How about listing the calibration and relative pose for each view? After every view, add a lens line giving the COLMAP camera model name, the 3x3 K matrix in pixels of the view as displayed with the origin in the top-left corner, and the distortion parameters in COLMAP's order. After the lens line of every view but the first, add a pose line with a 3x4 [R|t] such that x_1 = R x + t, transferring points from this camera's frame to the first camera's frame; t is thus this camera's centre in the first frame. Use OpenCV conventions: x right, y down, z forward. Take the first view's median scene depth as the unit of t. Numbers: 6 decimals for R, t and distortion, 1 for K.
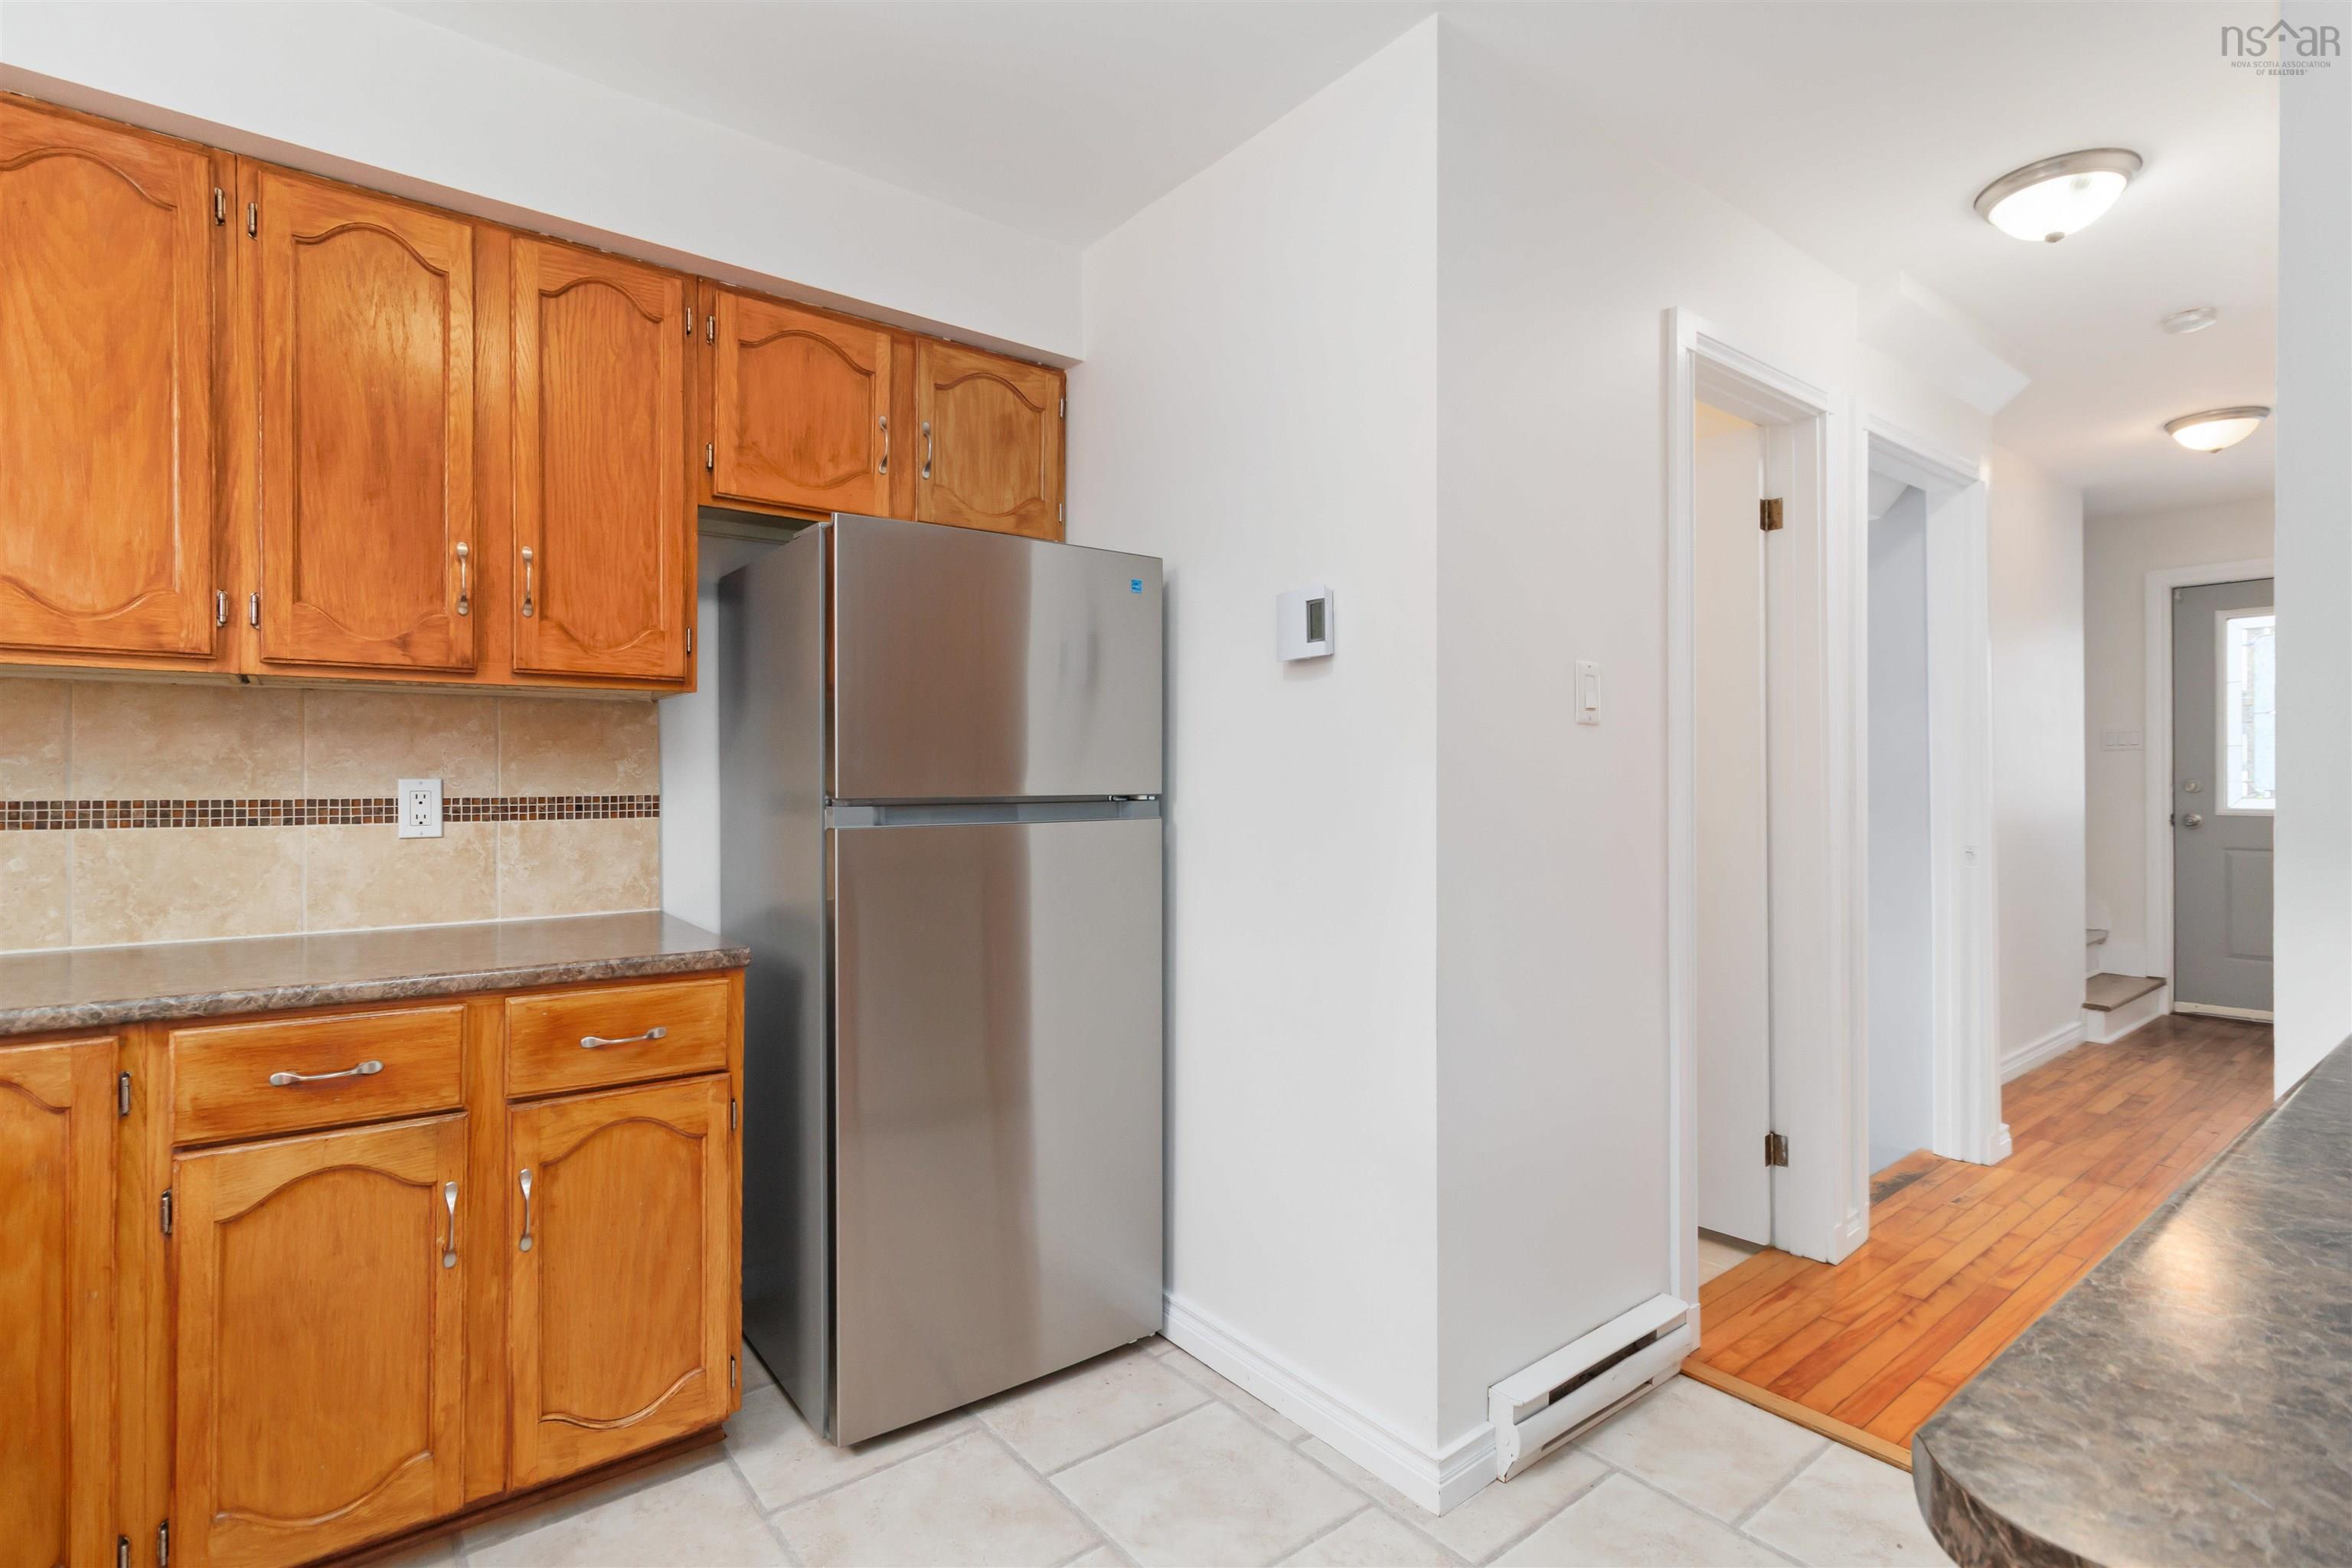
lens RADIAL K [[1103.2, 0, 1177.8], [0, 1103.2, 782.2], [0, 0, 1]] dist [0.002038, -0.000225]
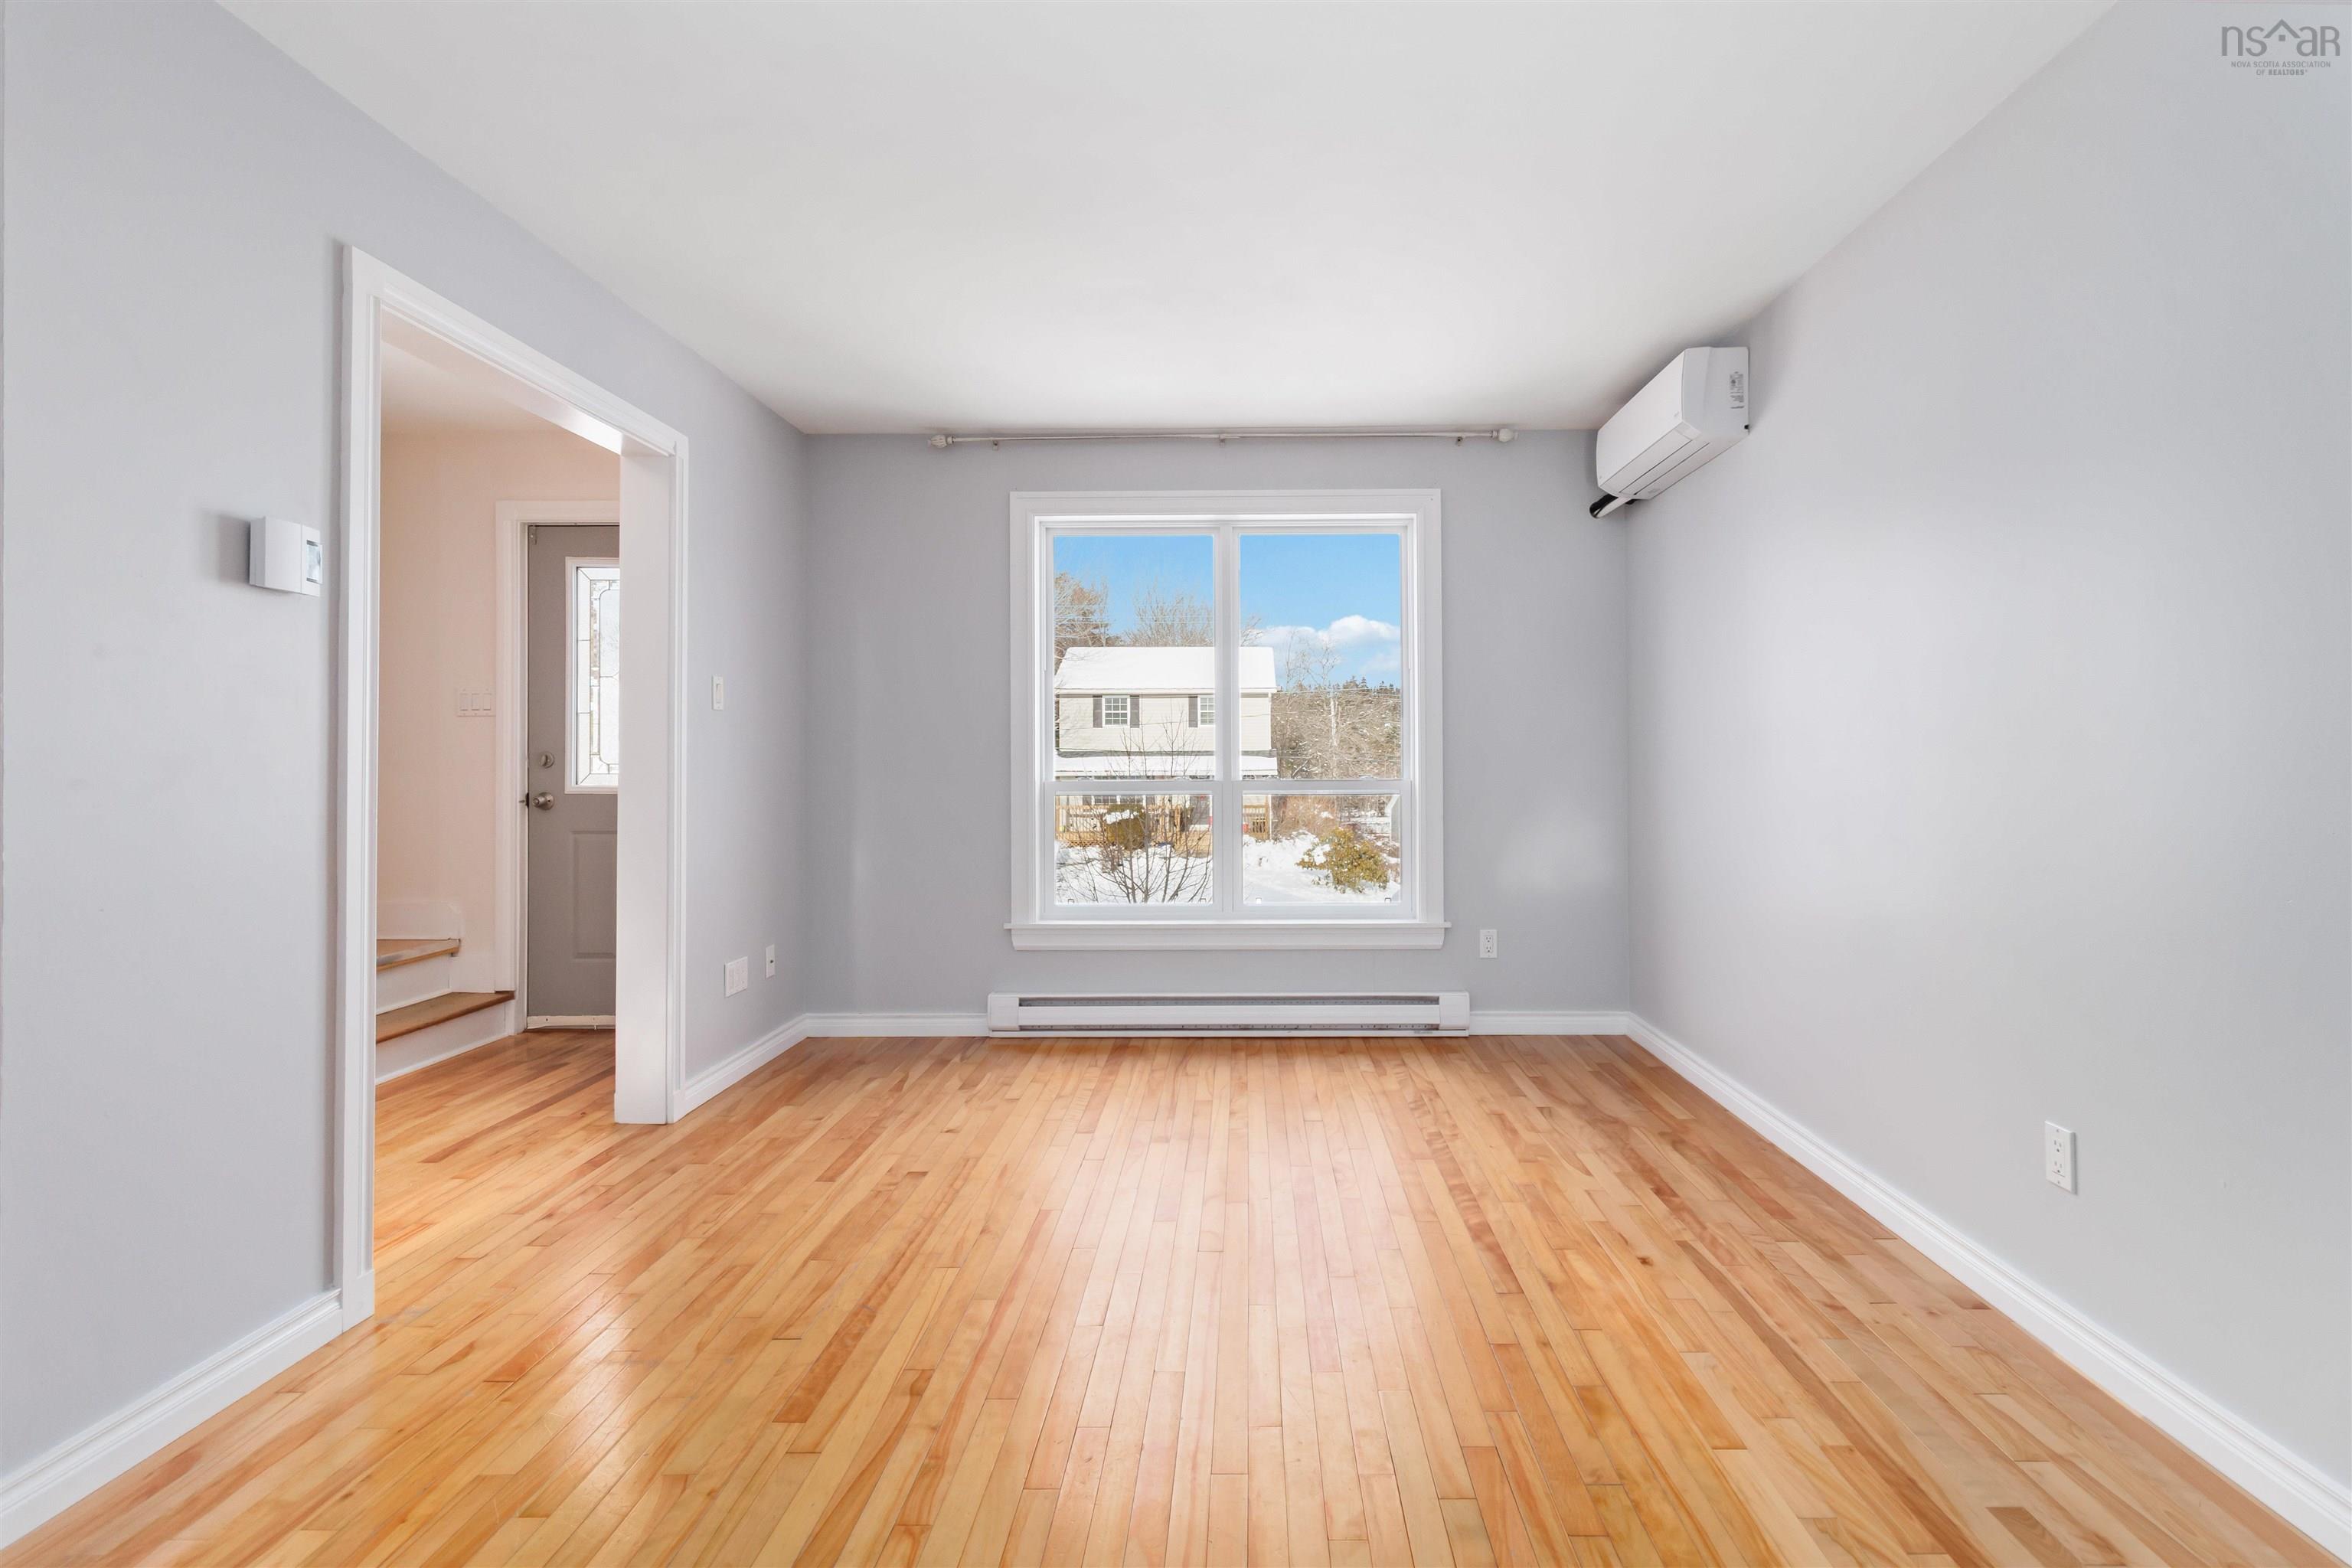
lens RADIAL K [[1103.2, 0, 1240.1], [0, 1103.2, 761.0], [0, 0, 1]] dist [0.002038, -0.000225]
pose [[0.615606, 0.005058, 0.788038, 1.400864], [-0.000869, 0.999983, -0.005740, 0.021153], [-0.788053, 0.002849, 0.615600, 0.142655]]
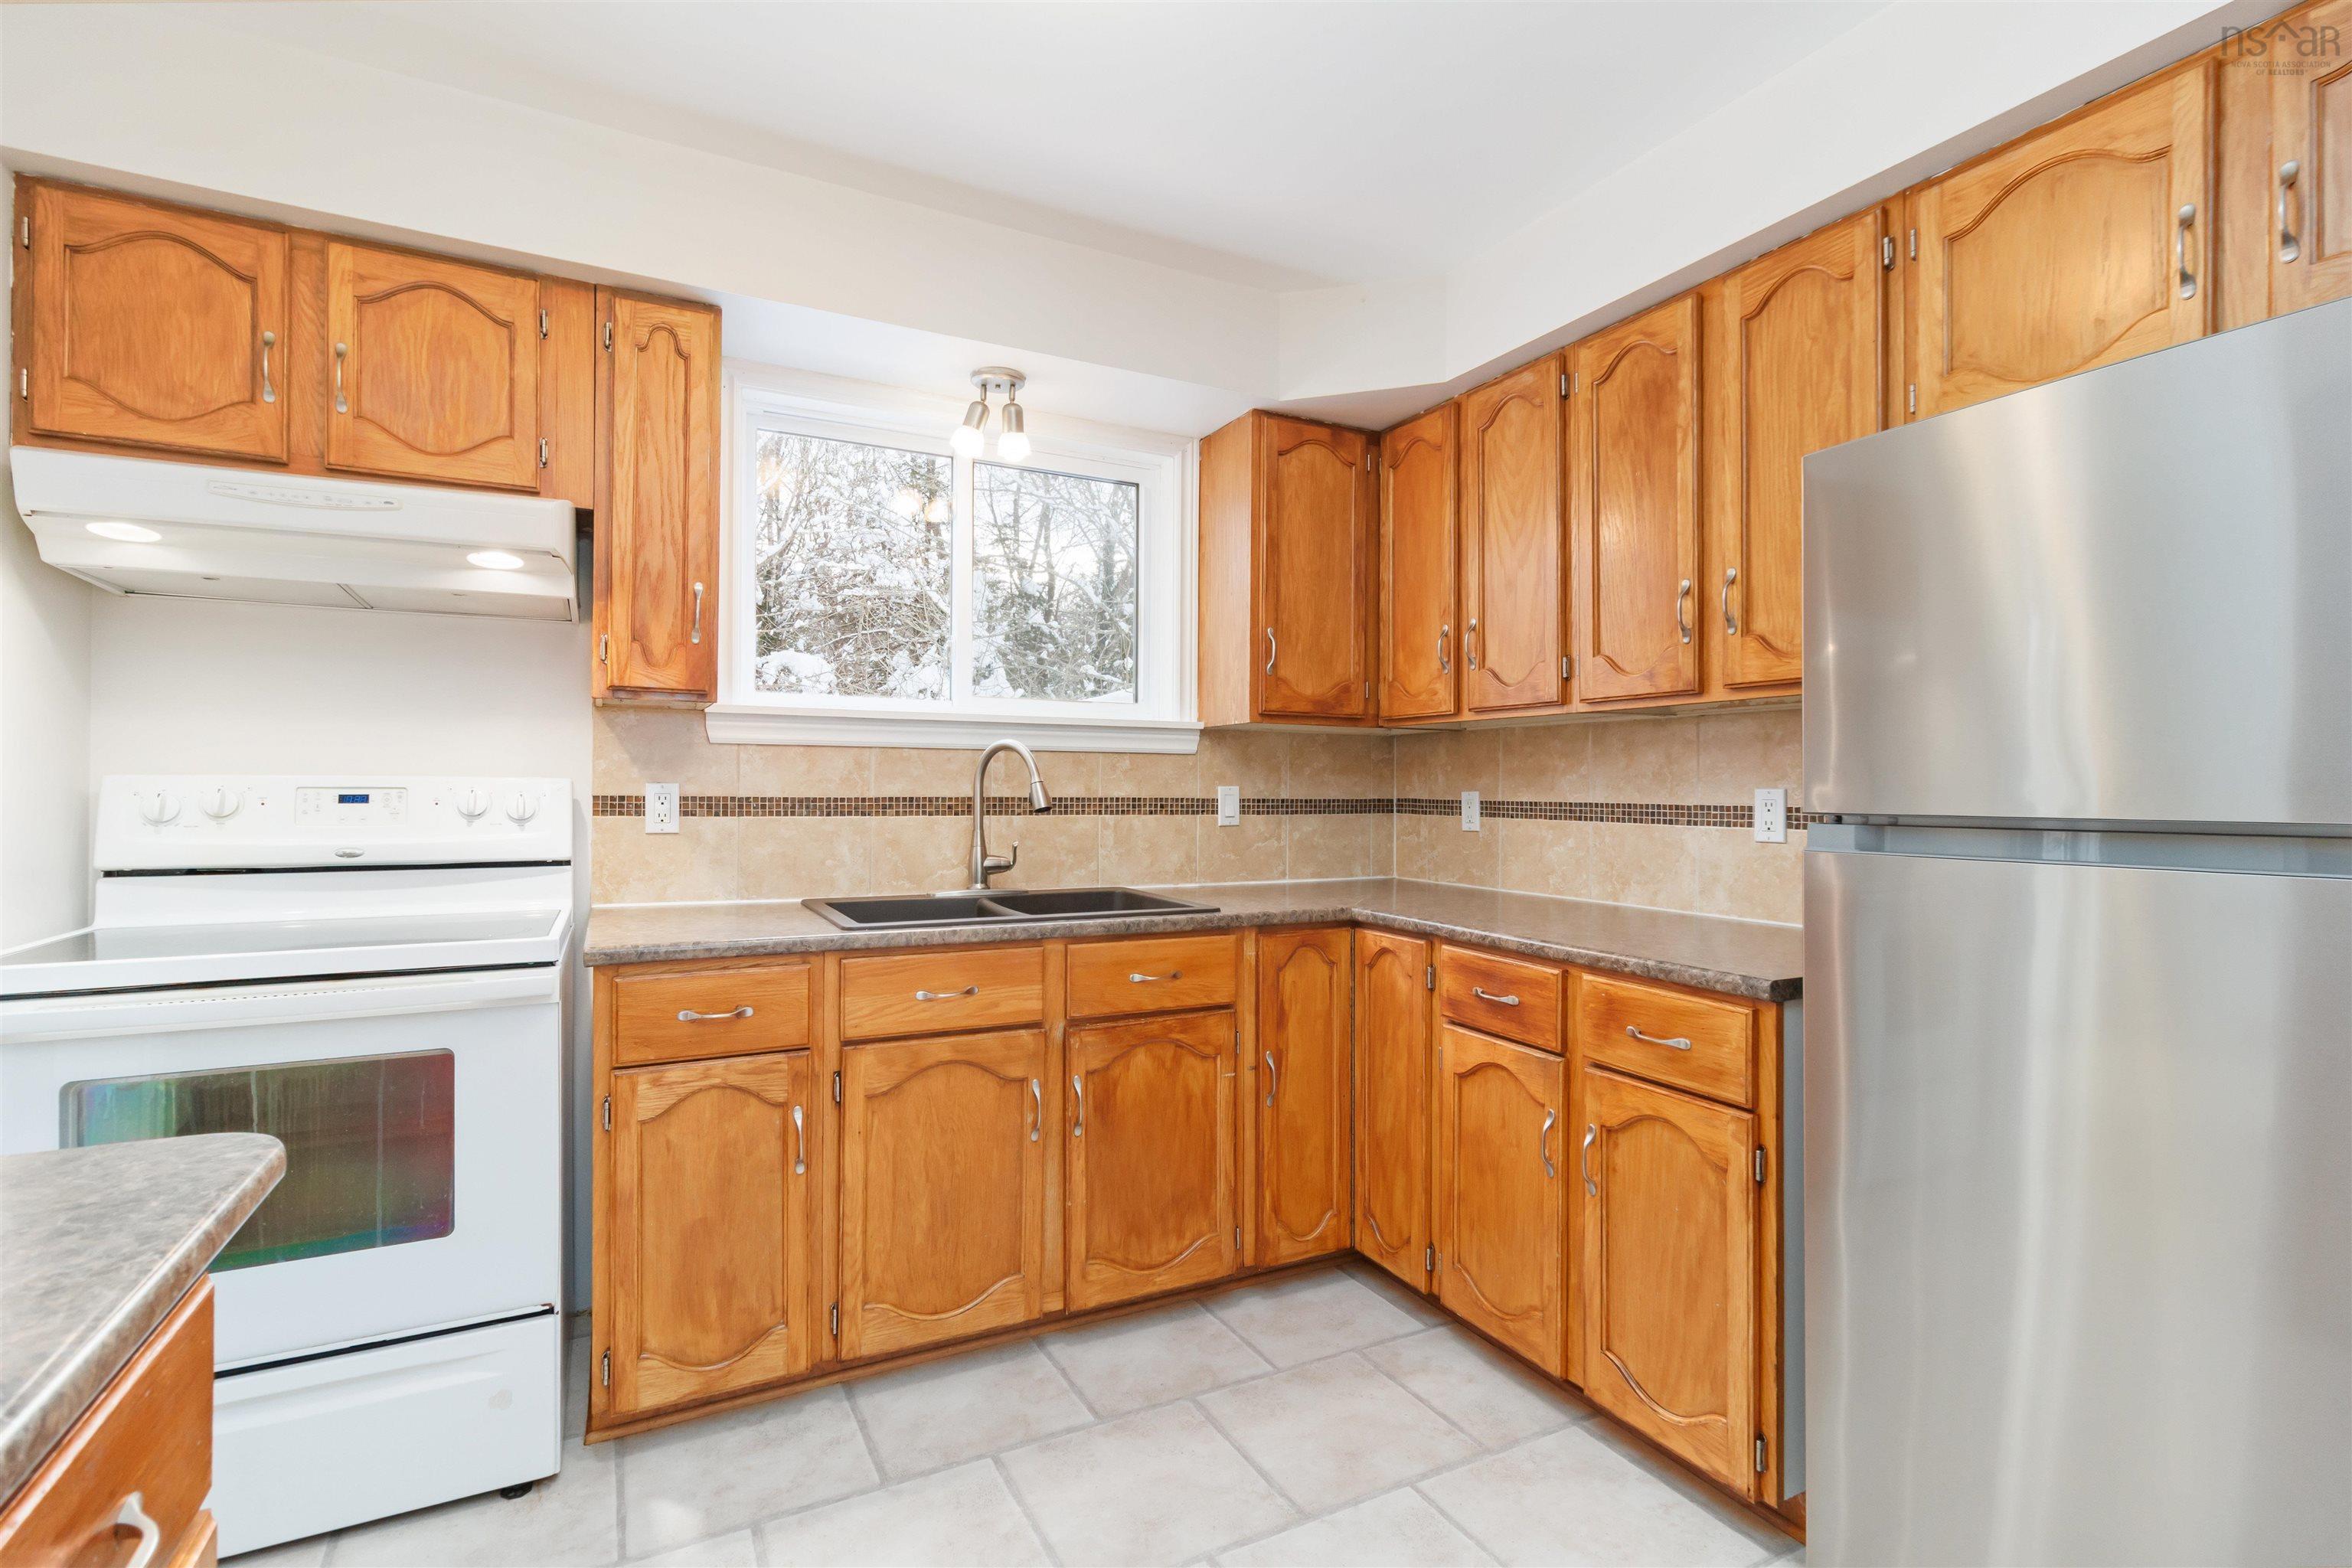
lens RADIAL K [[1103.2, 0, 1196.7], [0, 1103.2, 784.8], [0, 0, 1]] dist [0.002038, -0.000225]
pose [[-0.171993, -0.003916, -0.985090, 0.489862], [-0.006635, 0.999974, -0.002816, 0.000177], [0.985076, 0.006052, -0.172015, 0.621261]]
